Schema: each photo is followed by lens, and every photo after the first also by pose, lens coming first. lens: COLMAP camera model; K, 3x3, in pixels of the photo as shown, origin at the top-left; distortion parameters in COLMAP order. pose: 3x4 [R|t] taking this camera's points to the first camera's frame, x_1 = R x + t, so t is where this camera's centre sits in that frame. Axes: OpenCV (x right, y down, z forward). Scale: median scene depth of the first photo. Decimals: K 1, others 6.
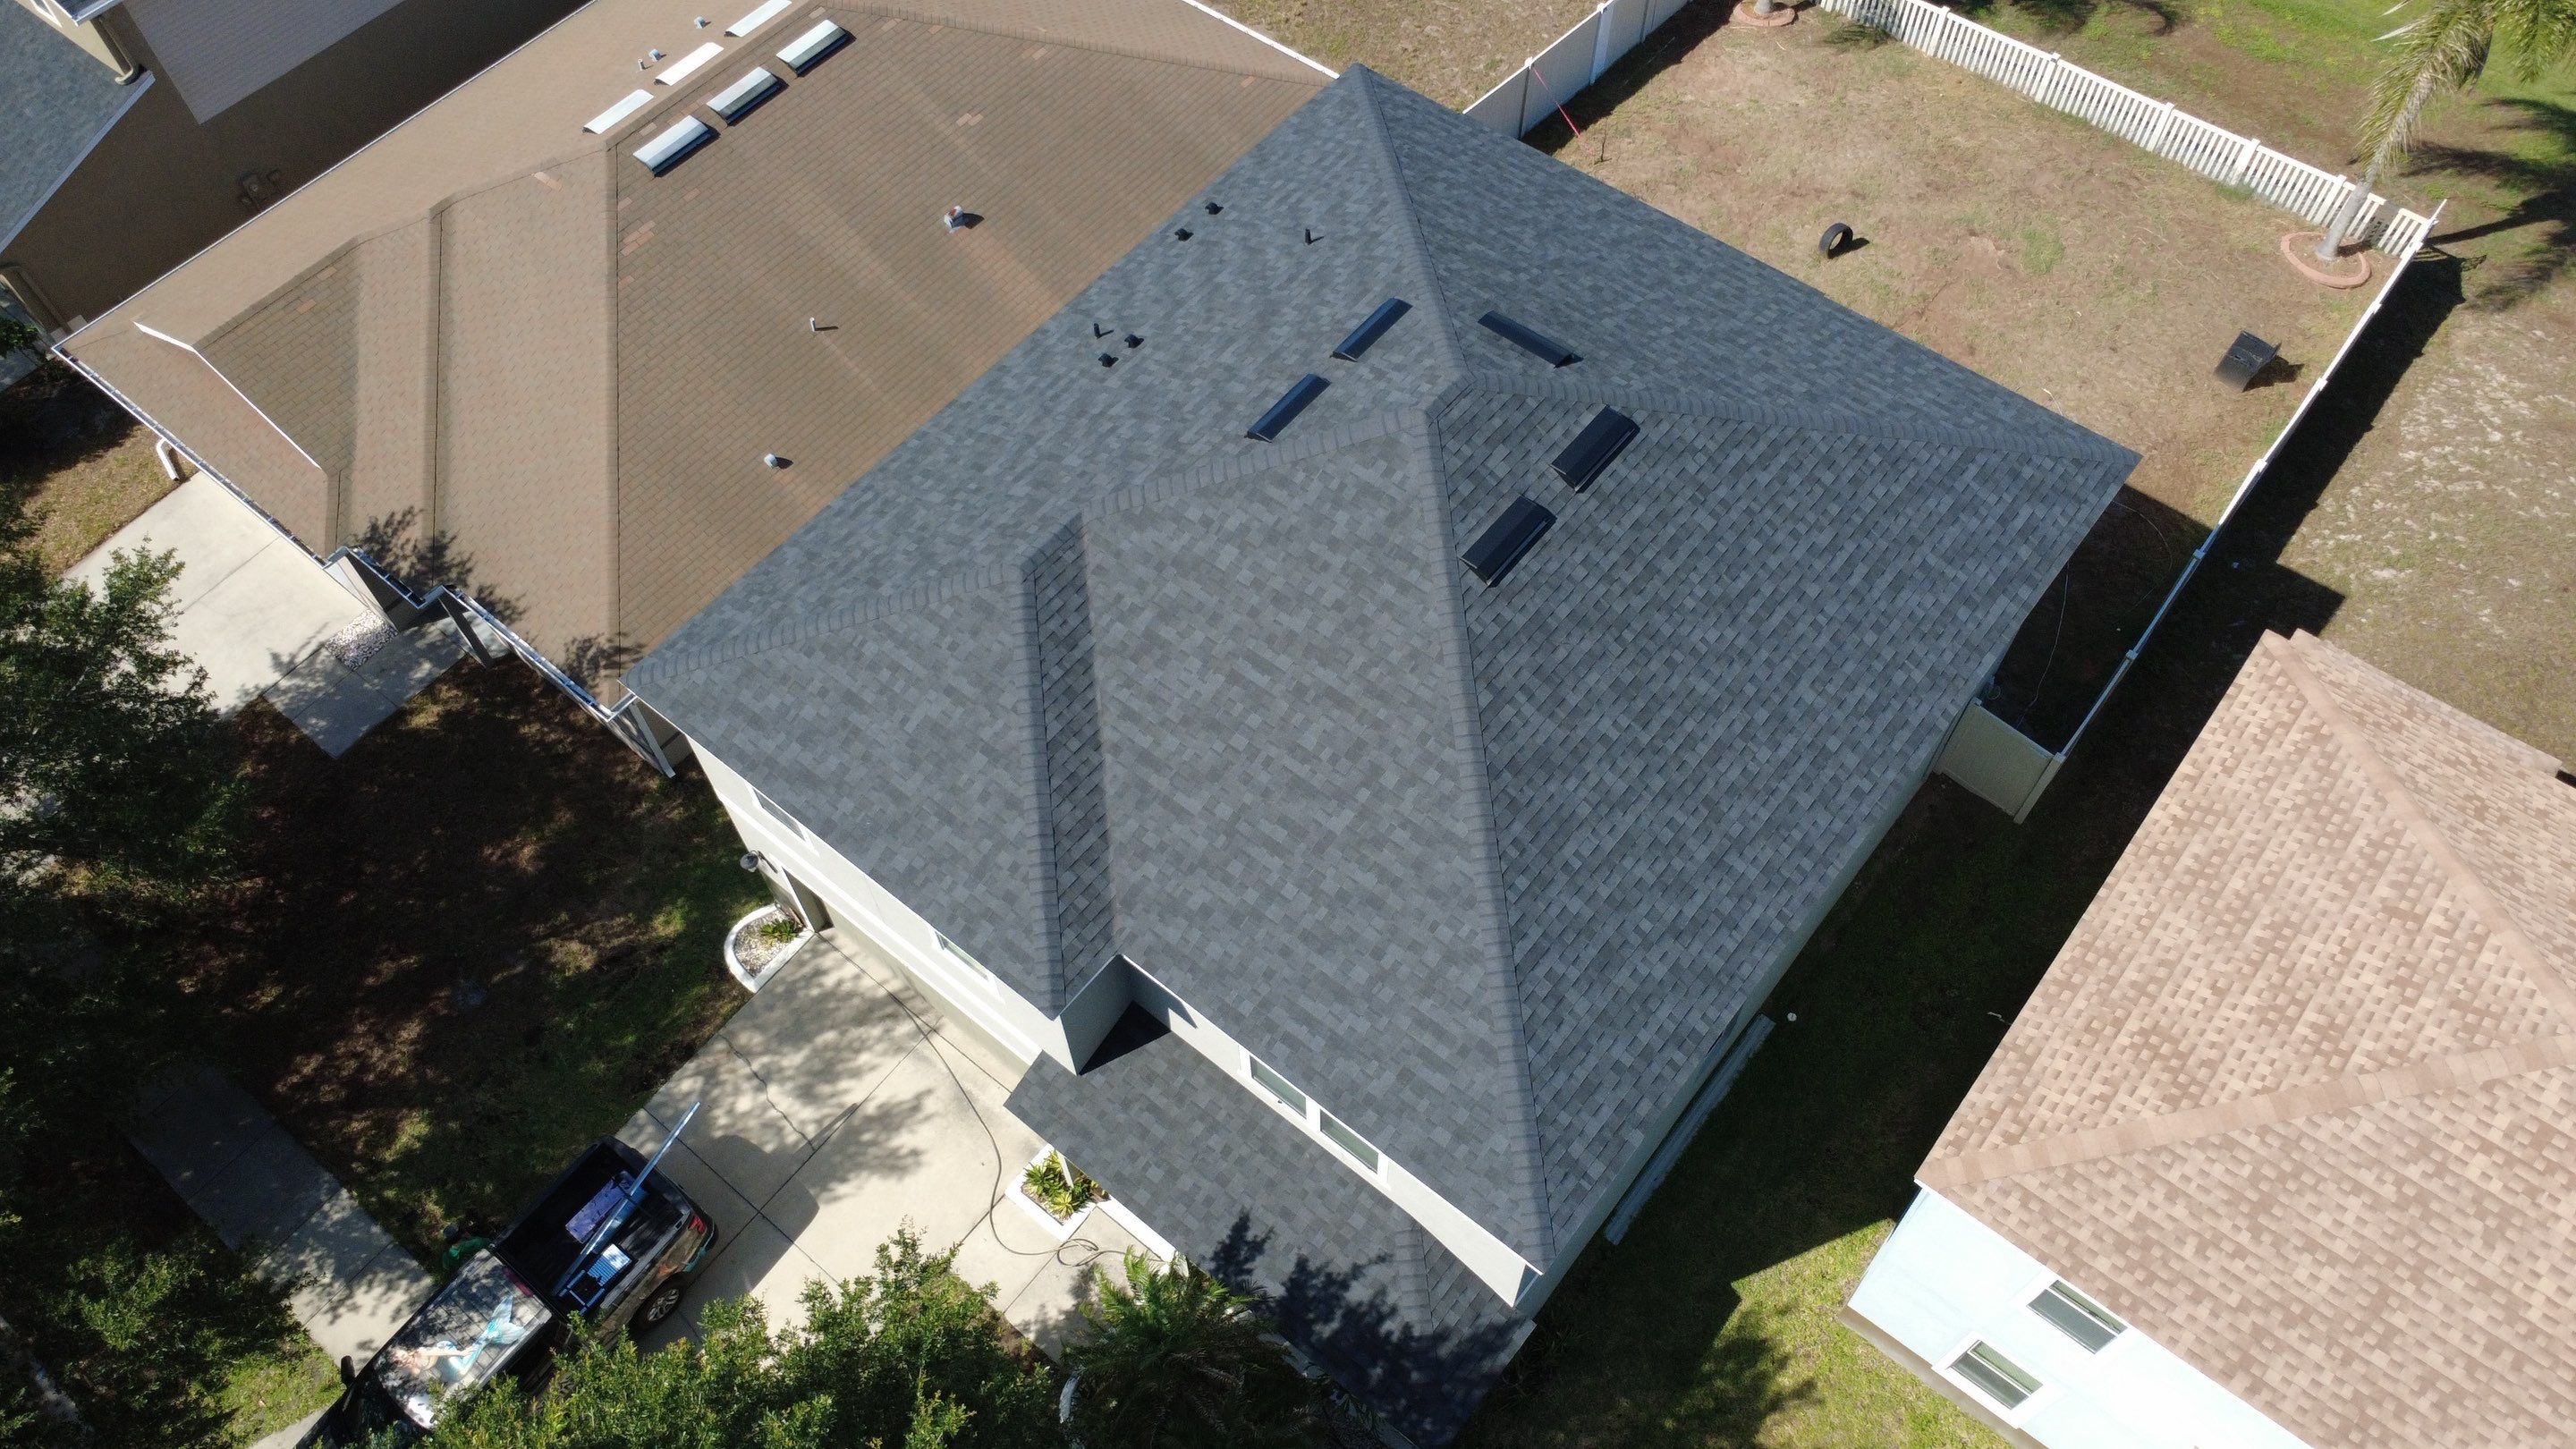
lens RADIAL K [[1865.5, 0, 1285.3], [0, 1865.5, 726.2], [0, 0, 1]] dist [-0.001421, 0.004051]
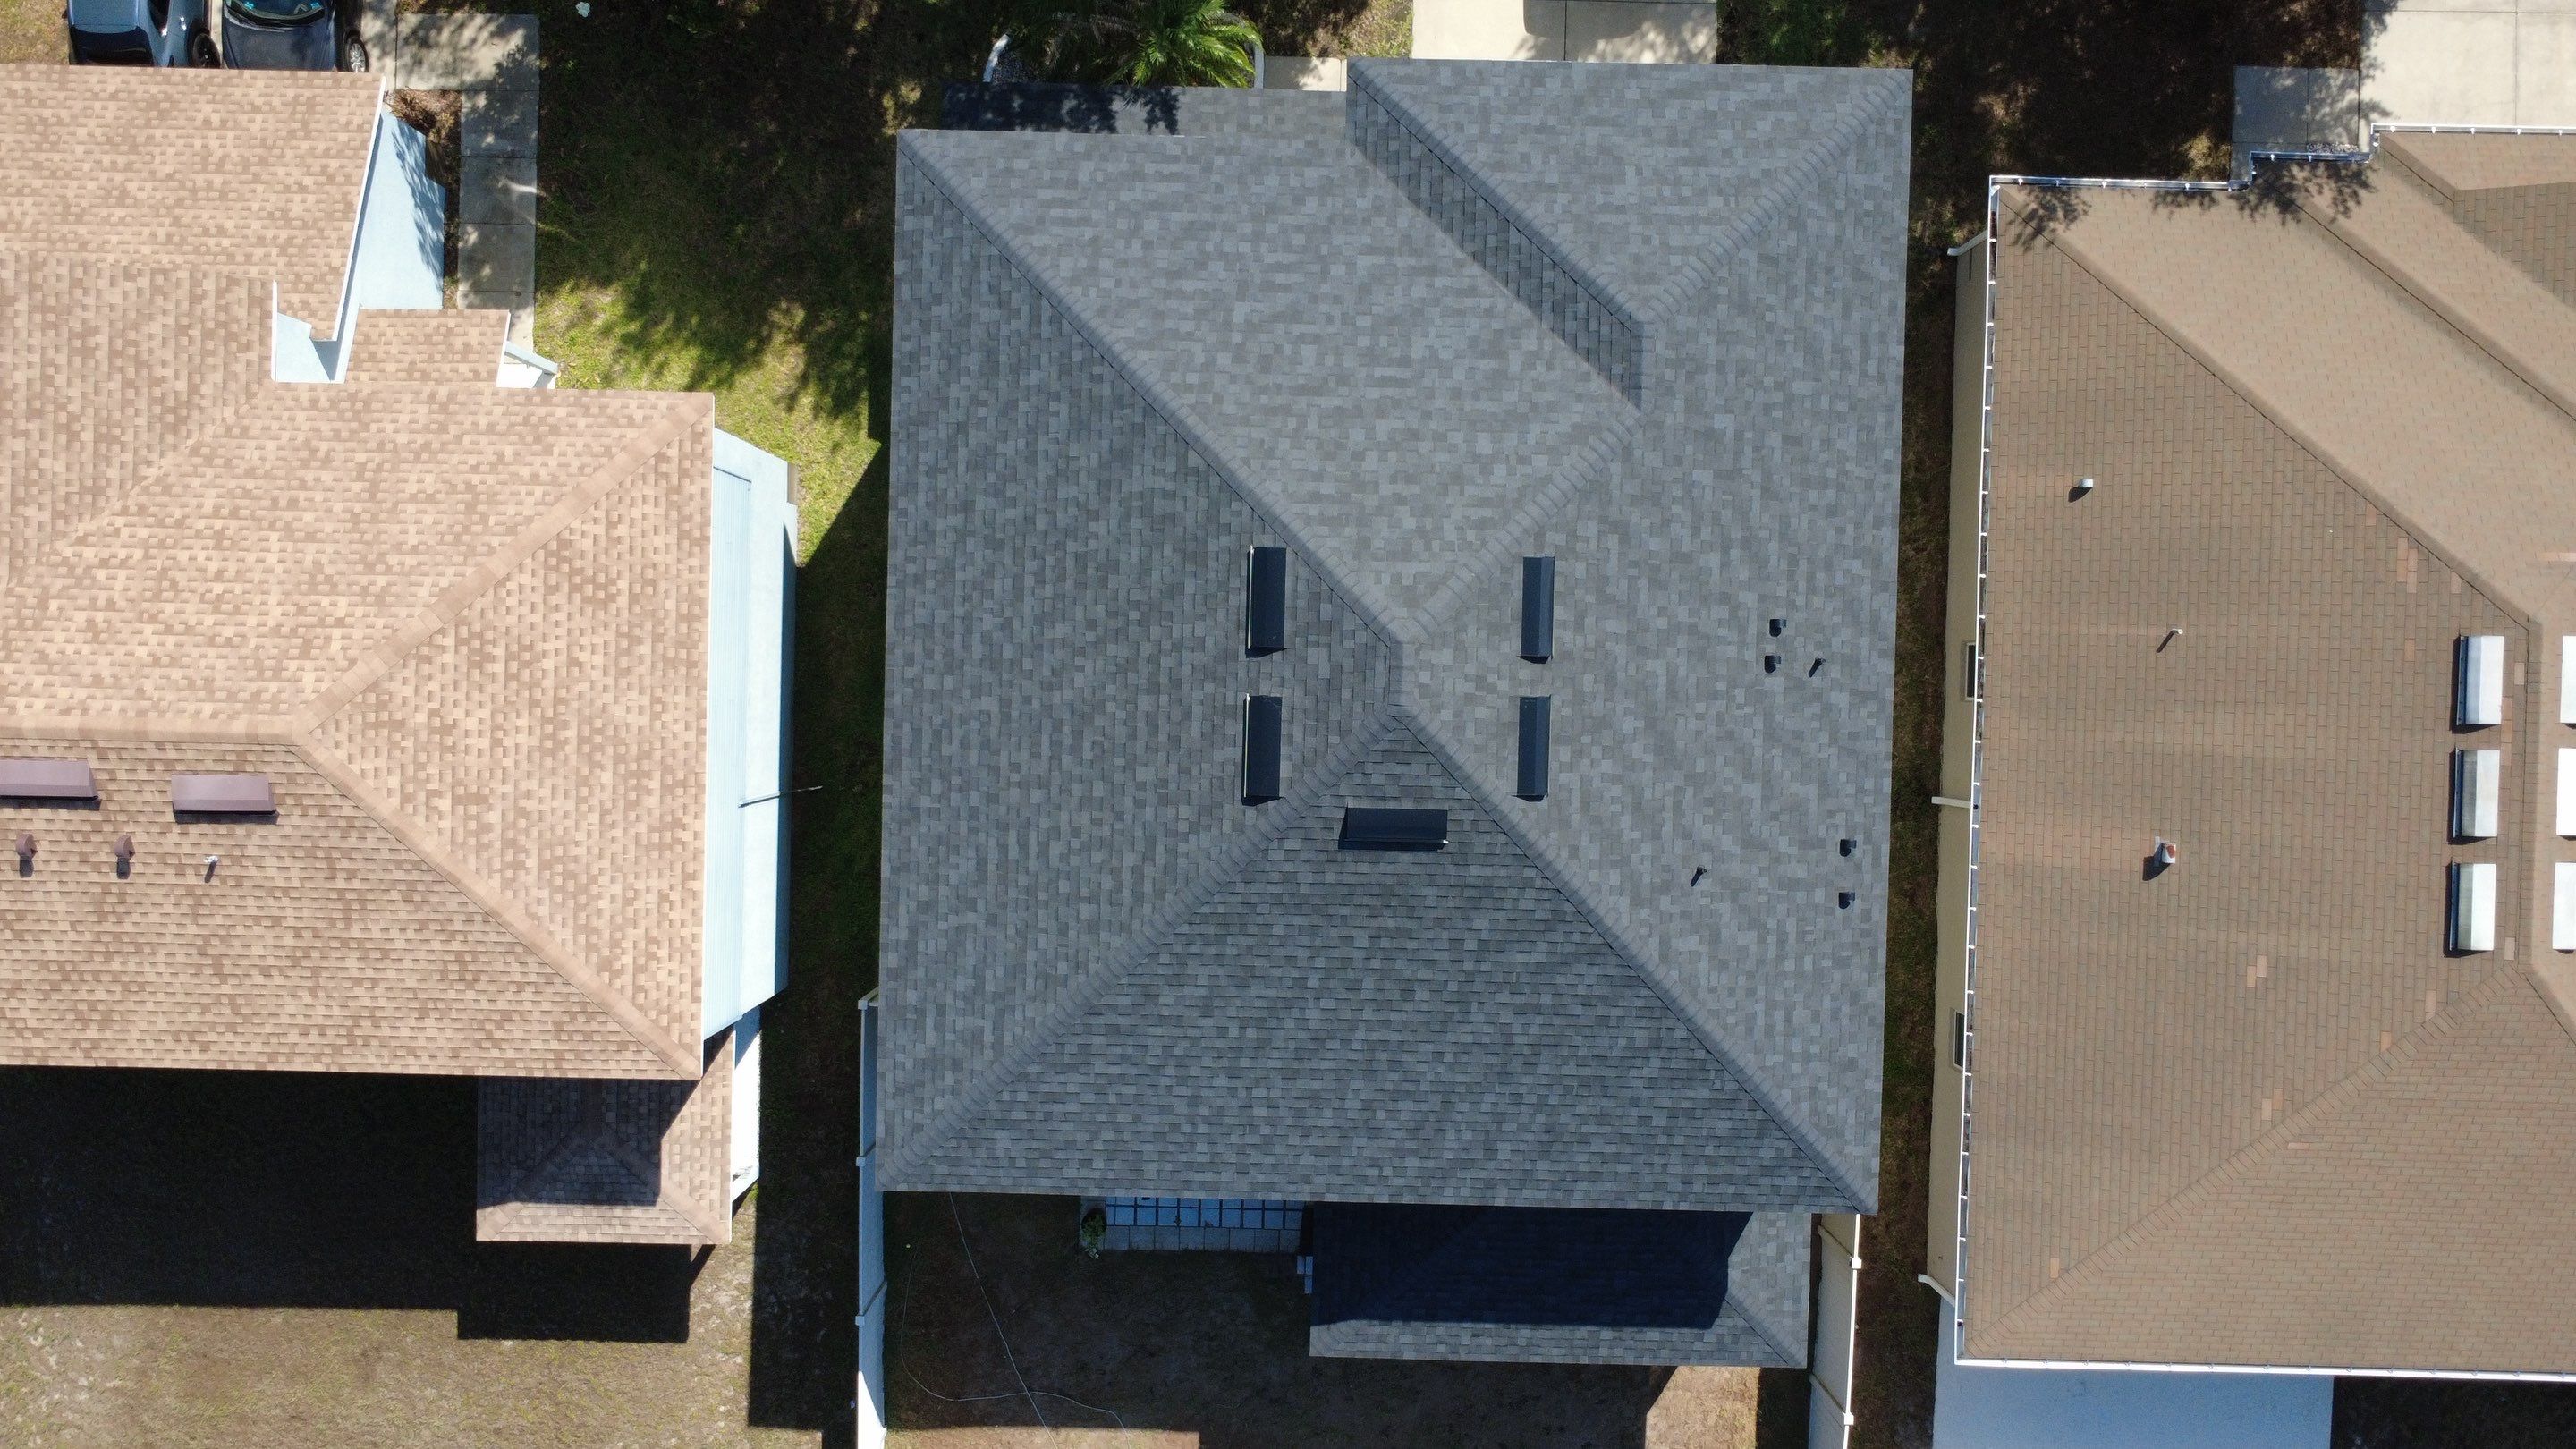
lens RADIAL K [[1865.5, 0, 1287.8], [0, 1865.5, 716.0], [0, 0, 1]] dist [-0.001421, 0.004051]
pose [[-0.792631, 0.609088, 0.027343, 0.103103], [-0.505463, -0.681536, 0.529165, -0.597142], [0.340943, 0.405612, 0.848078, 0.128822]]
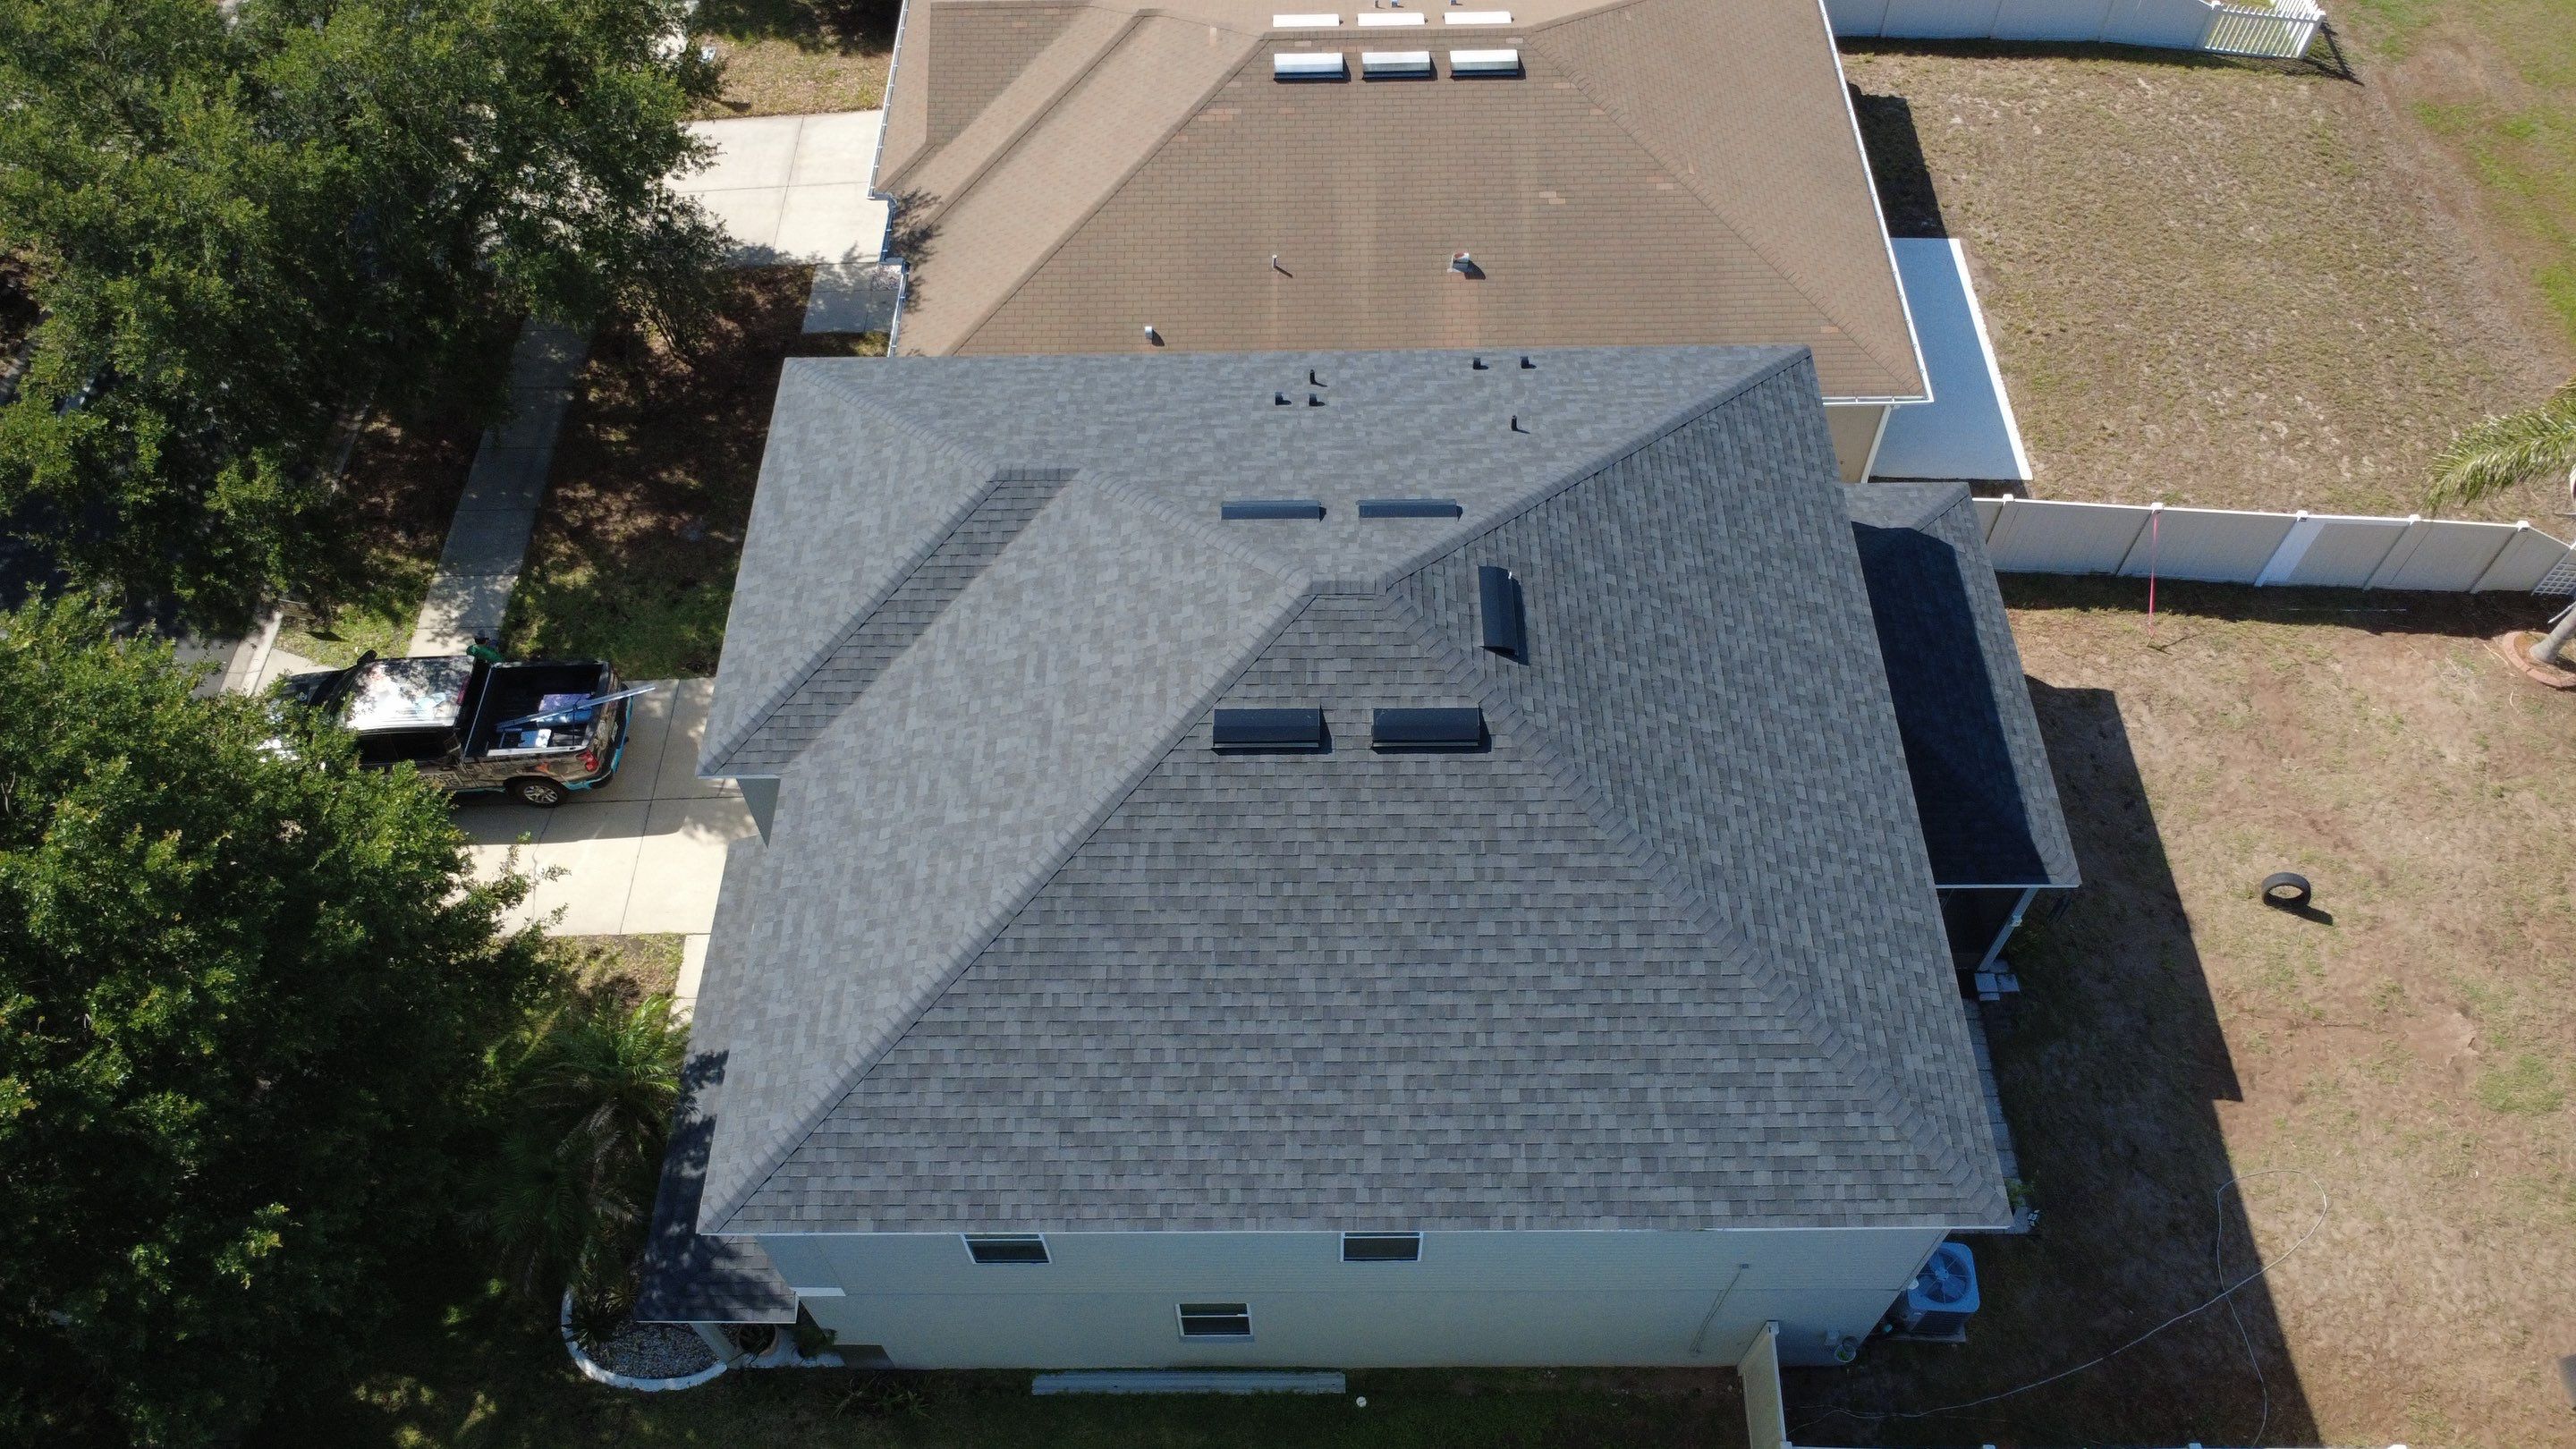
lens RADIAL K [[1865.5, 0, 1284.0], [0, 1865.5, 728.4], [0, 0, 1]] dist [-0.001421, 0.004051]
pose [[0.628738, 0.639829, -0.441937, 0.471101], [-0.650554, 0.744133, 0.151807, -0.216090], [0.425990, 0.192057, 0.884108, 0.125664]]
